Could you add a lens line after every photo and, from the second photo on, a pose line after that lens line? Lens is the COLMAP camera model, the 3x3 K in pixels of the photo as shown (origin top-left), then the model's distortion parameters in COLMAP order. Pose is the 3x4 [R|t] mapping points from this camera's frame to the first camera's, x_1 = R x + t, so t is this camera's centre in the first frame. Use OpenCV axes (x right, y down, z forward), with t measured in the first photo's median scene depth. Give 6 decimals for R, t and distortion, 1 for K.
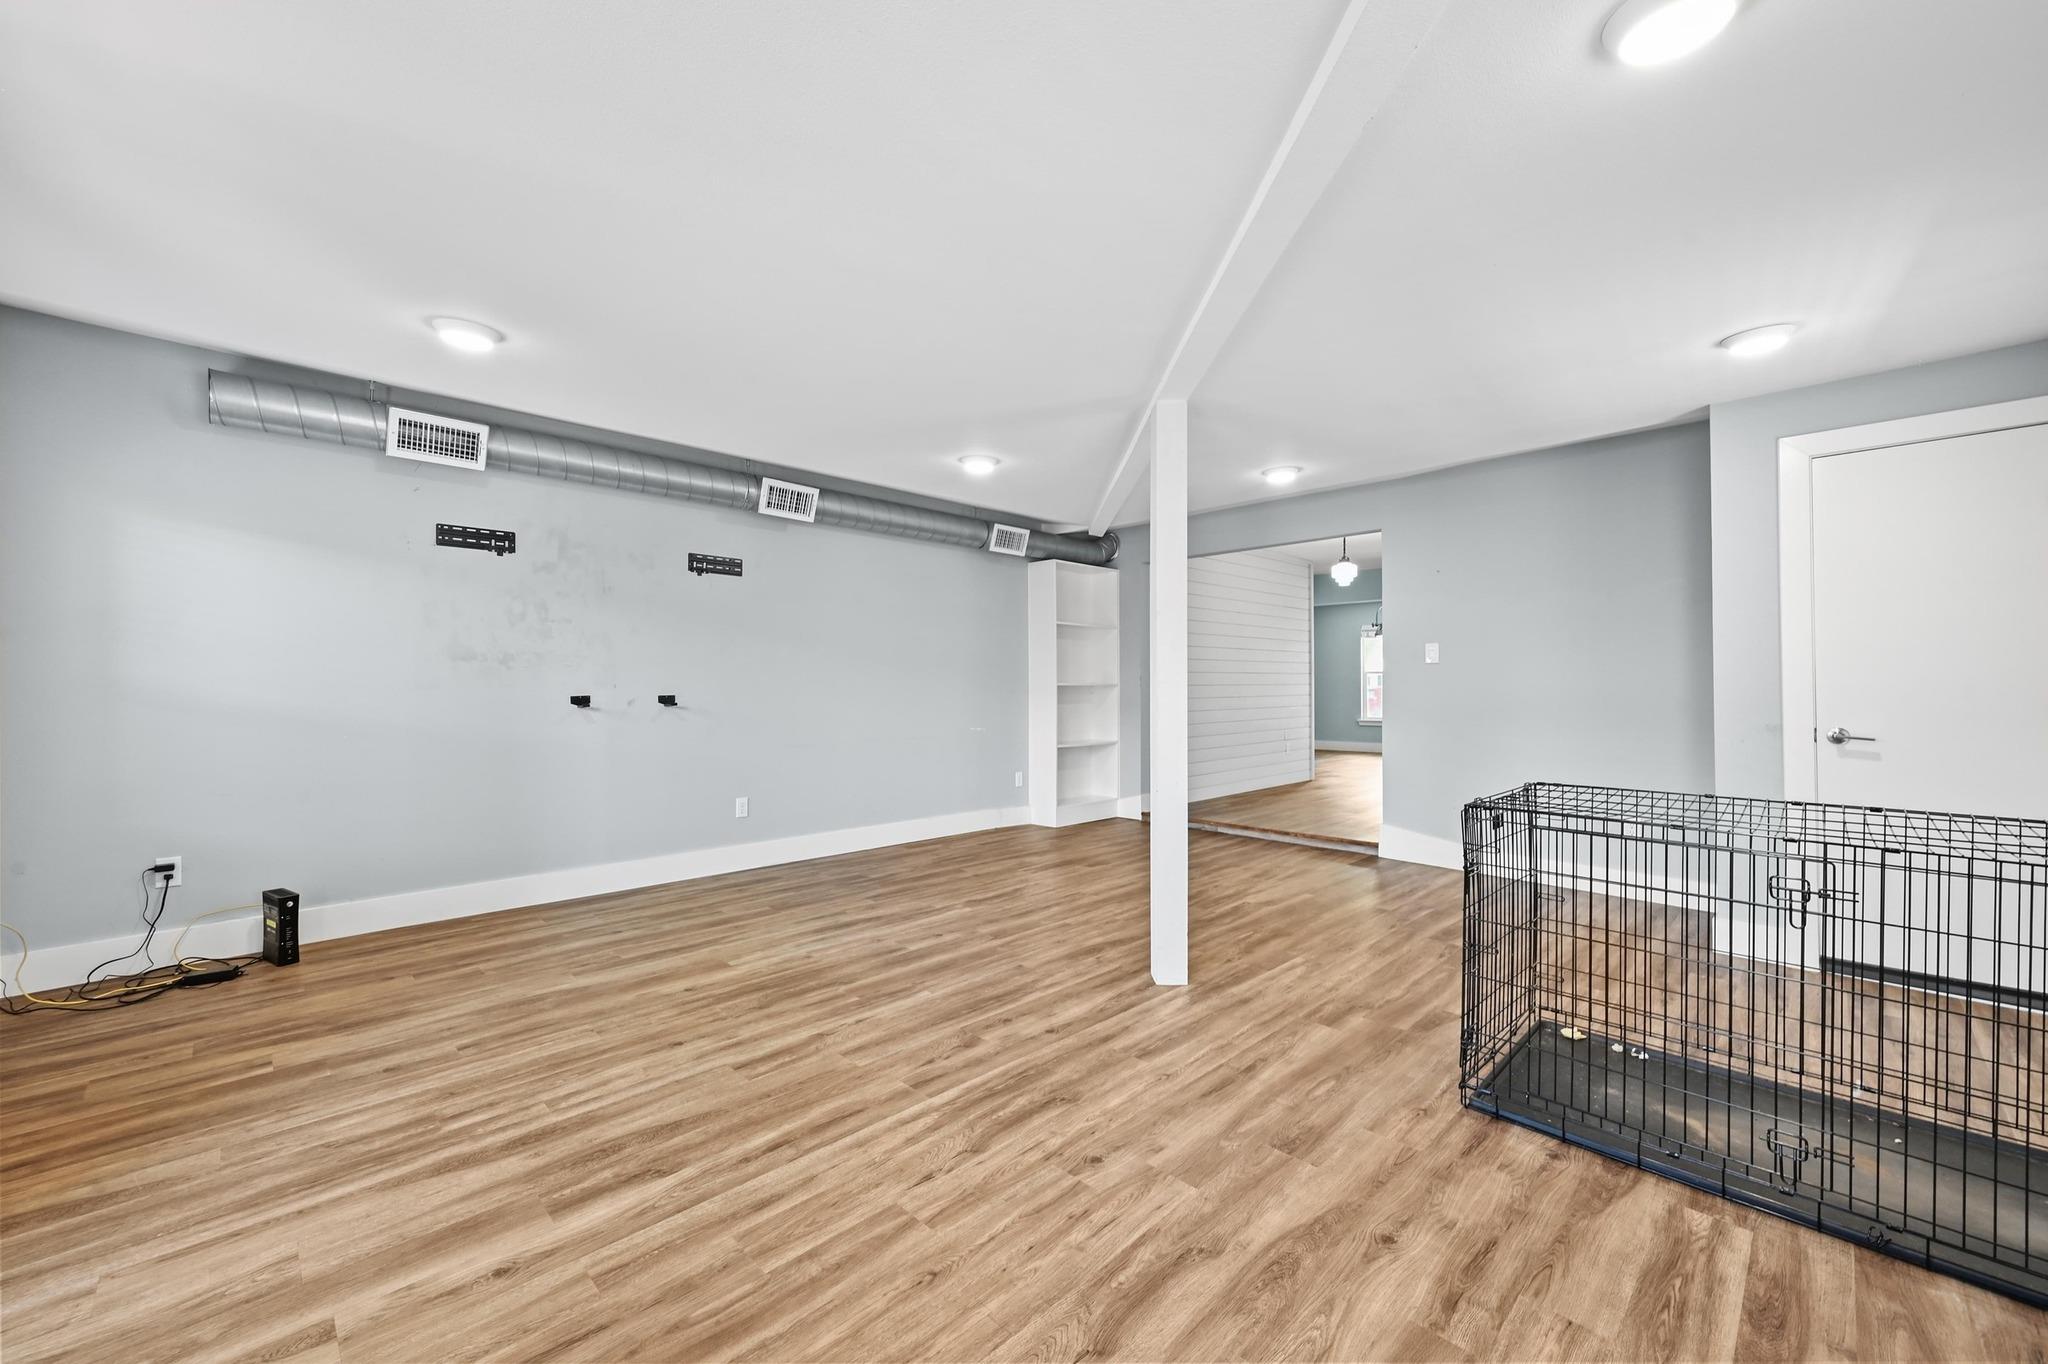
lens RADIAL K [[808.9, 0, 1025.5], [0, 808.9, 693.8], [0, 0, 1]] dist [-0.002631, -0.000119]
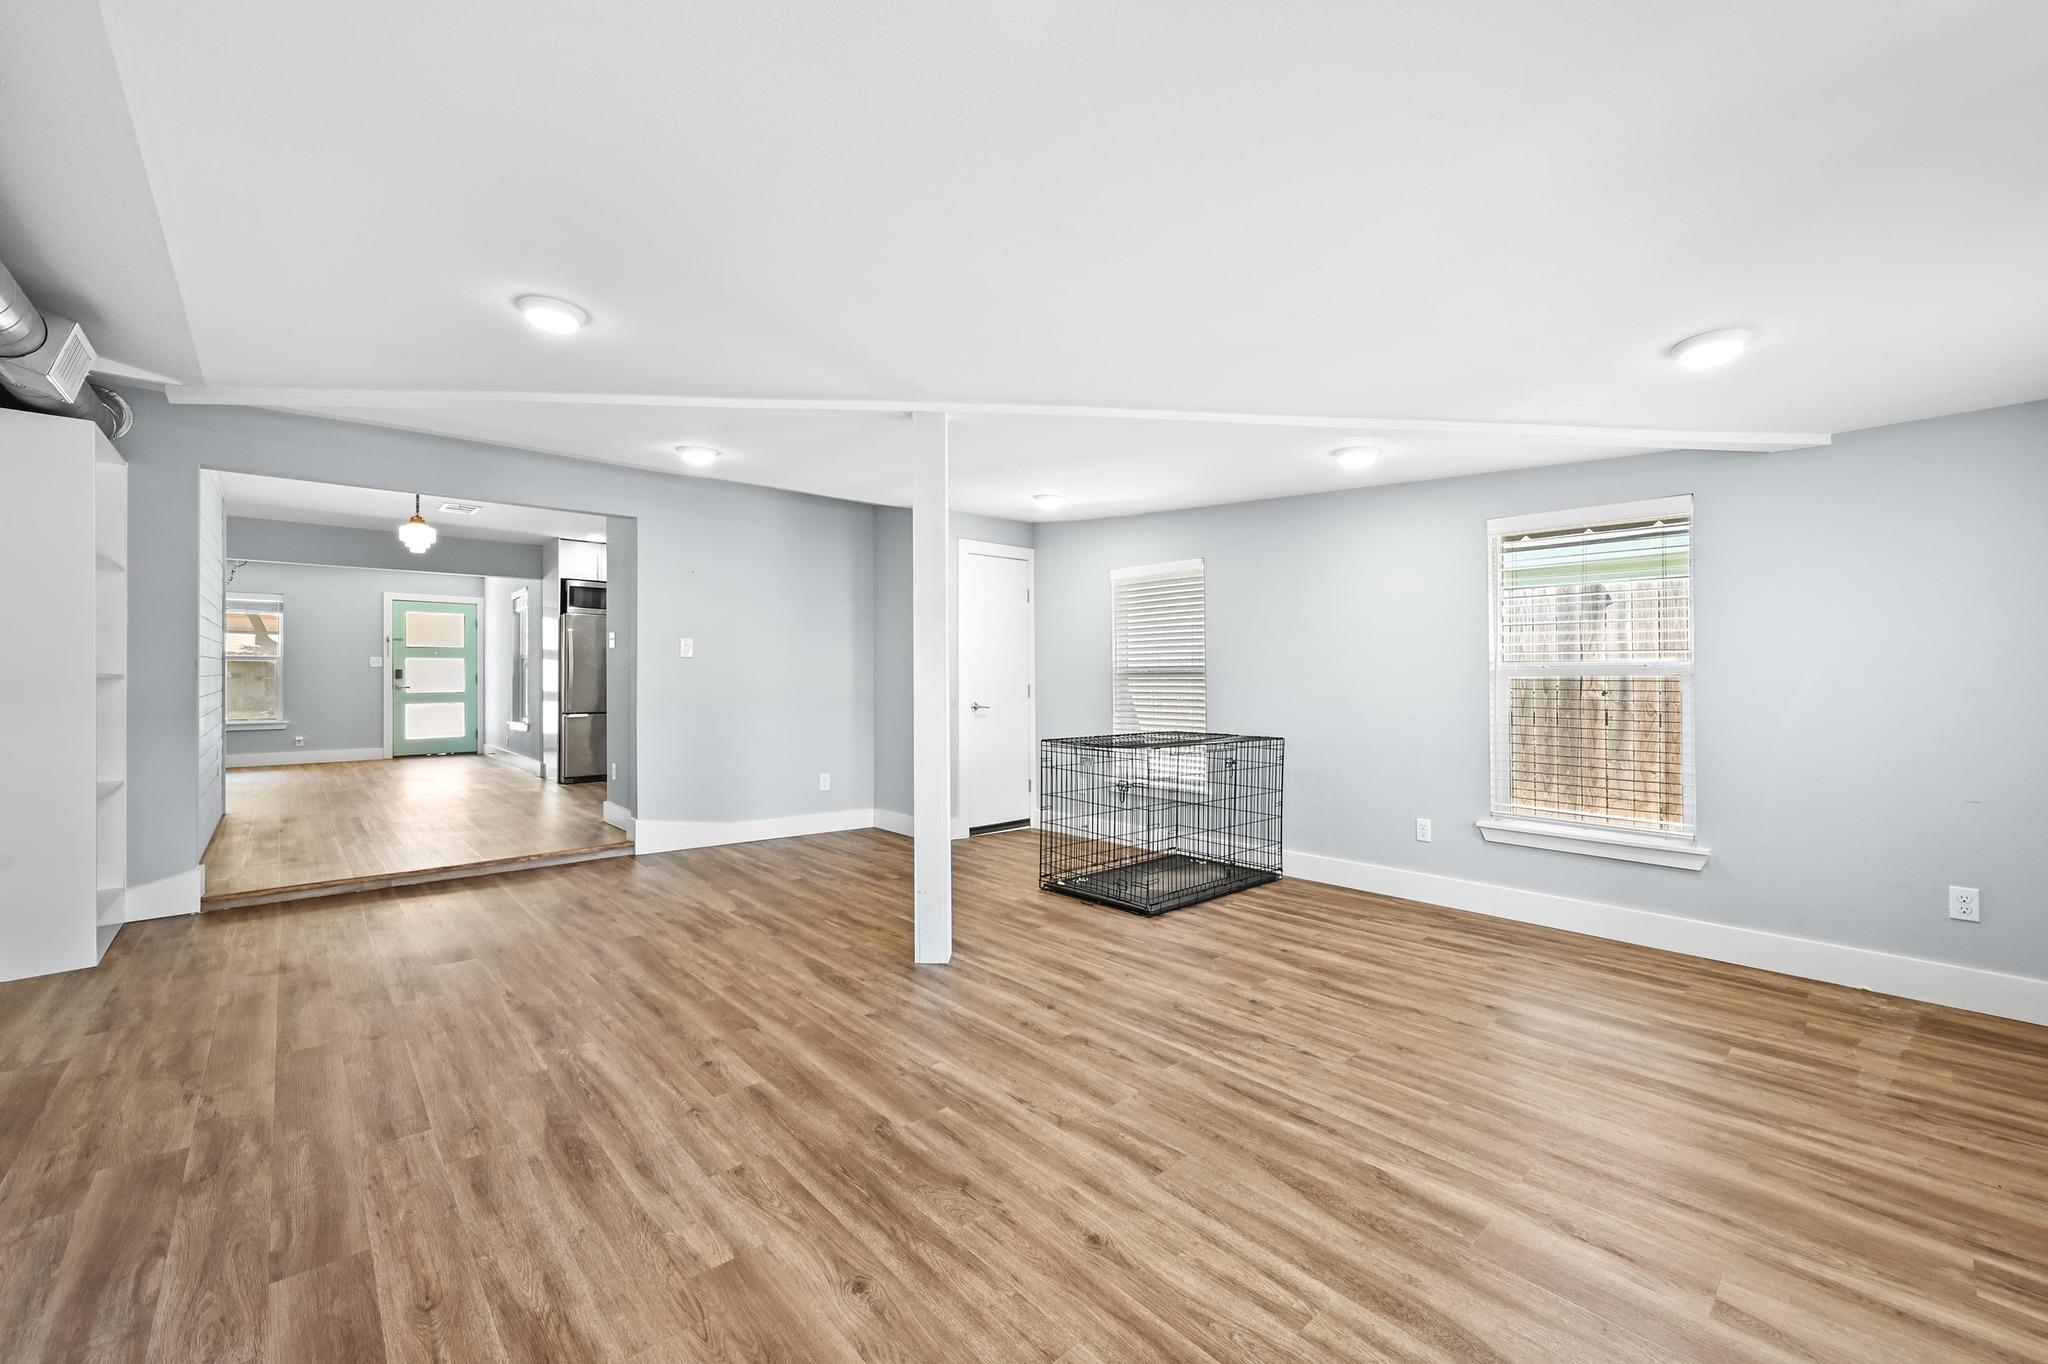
lens RADIAL K [[808.9, 0, 1025.5], [0, 808.9, 693.8], [0, 0, 1]] dist [-0.002631, -0.000119]
pose [[0.046250, -0.020606, 0.998717, -1.117946], [0.008117, 0.999762, 0.020251, -0.019338], [-0.998897, 0.007170, 0.046407, 1.066304]]
